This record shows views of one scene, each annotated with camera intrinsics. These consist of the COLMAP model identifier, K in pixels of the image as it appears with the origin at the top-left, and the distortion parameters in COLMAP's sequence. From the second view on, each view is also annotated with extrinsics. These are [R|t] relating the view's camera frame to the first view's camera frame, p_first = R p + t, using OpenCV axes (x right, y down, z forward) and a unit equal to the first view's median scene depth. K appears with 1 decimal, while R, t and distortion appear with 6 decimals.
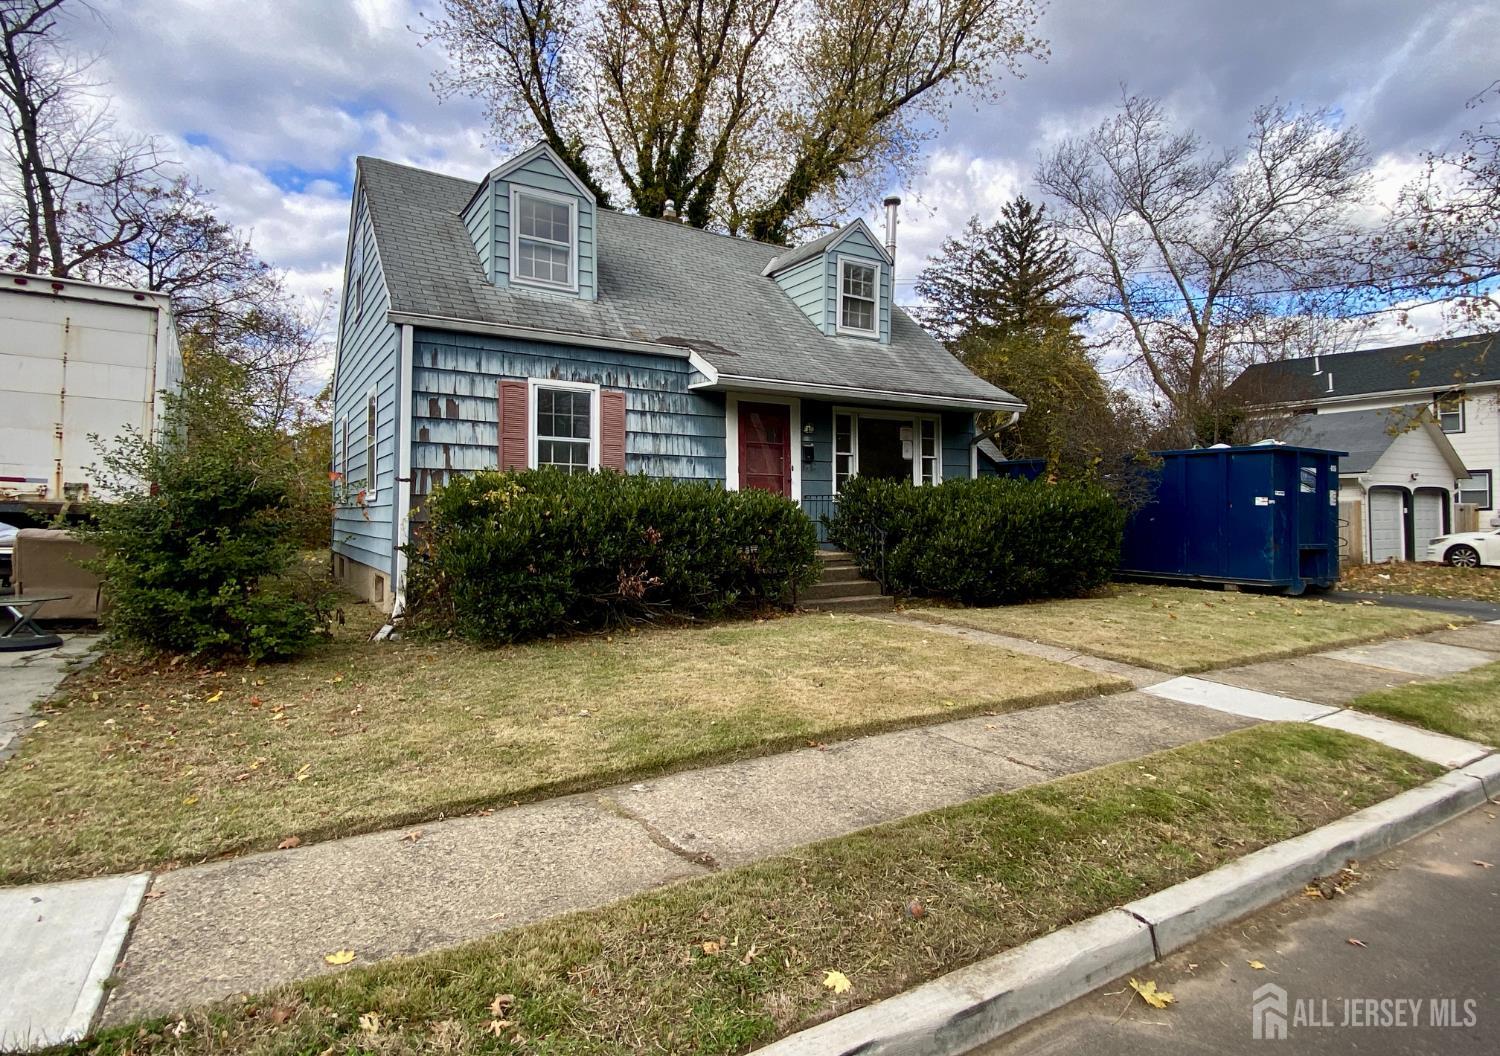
lens RADIAL K [[826.4, 0, 754.8], [0, 826.4, 534.0], [0, 0, 1]] dist [-0.015750, 0.005446]
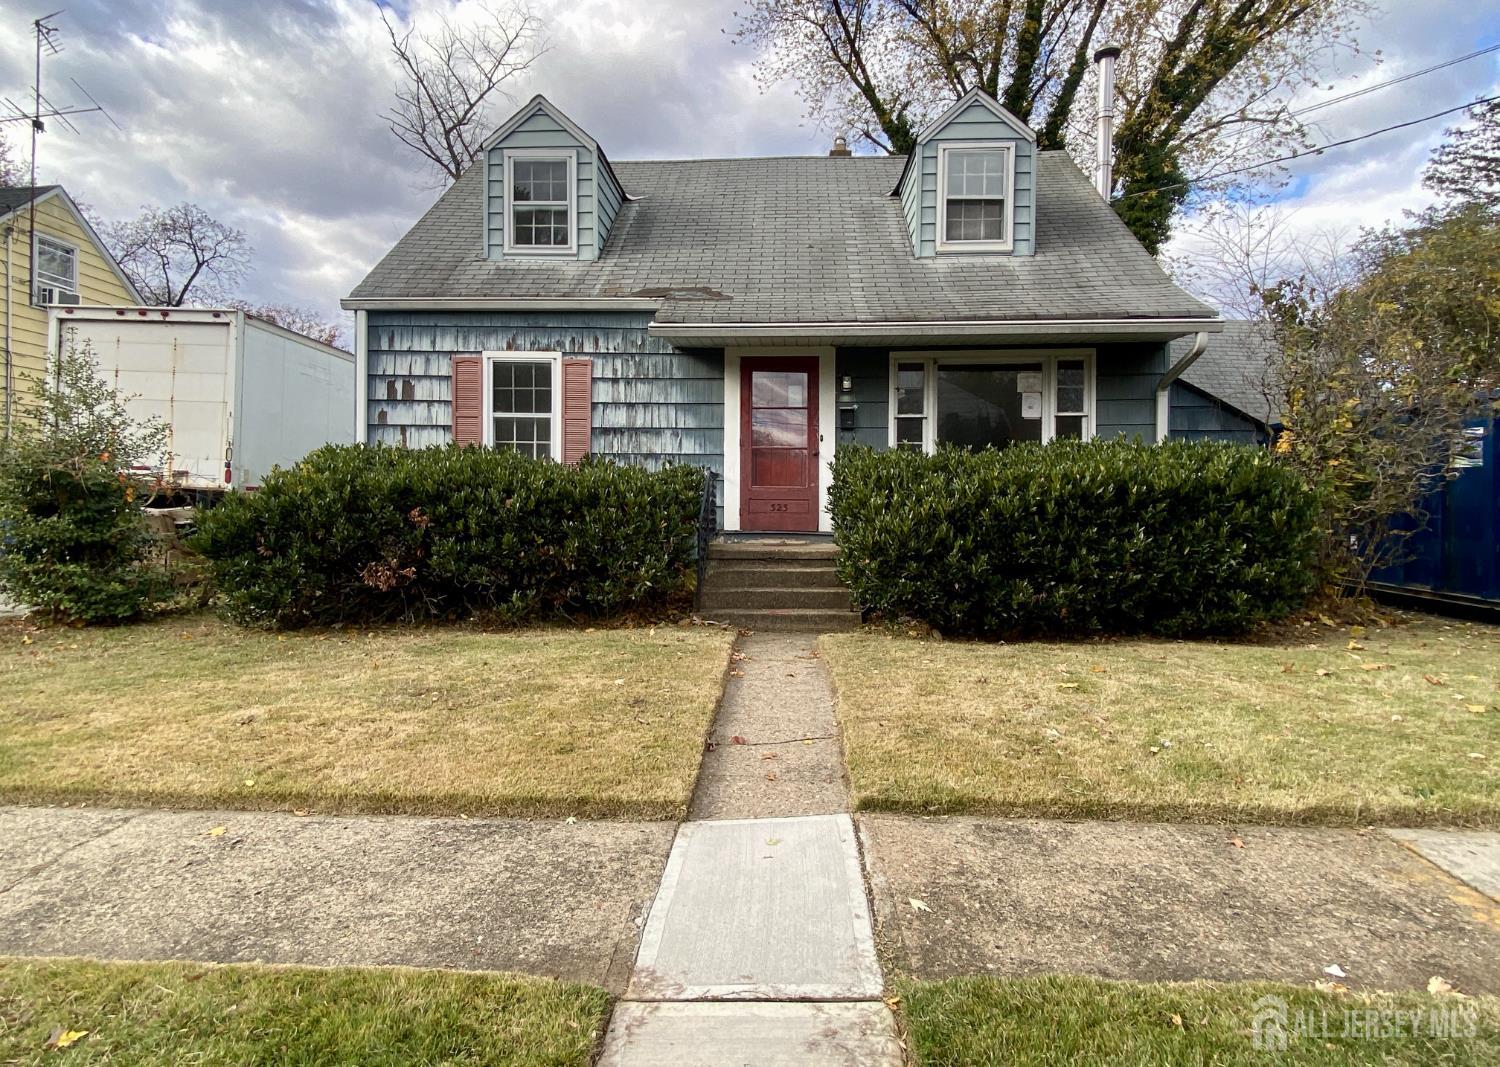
lens RADIAL K [[819.2, 0, 748.8], [0, 819.2, 533.7], [0, 0, 1]] dist [0.009584, -0.010835]
pose [[0.821455, 0.024248, -0.569758, 0.493688], [-0.018180, 0.999701, 0.016335, -0.001914], [0.569984, -0.003060, 0.821650, 0.386386]]
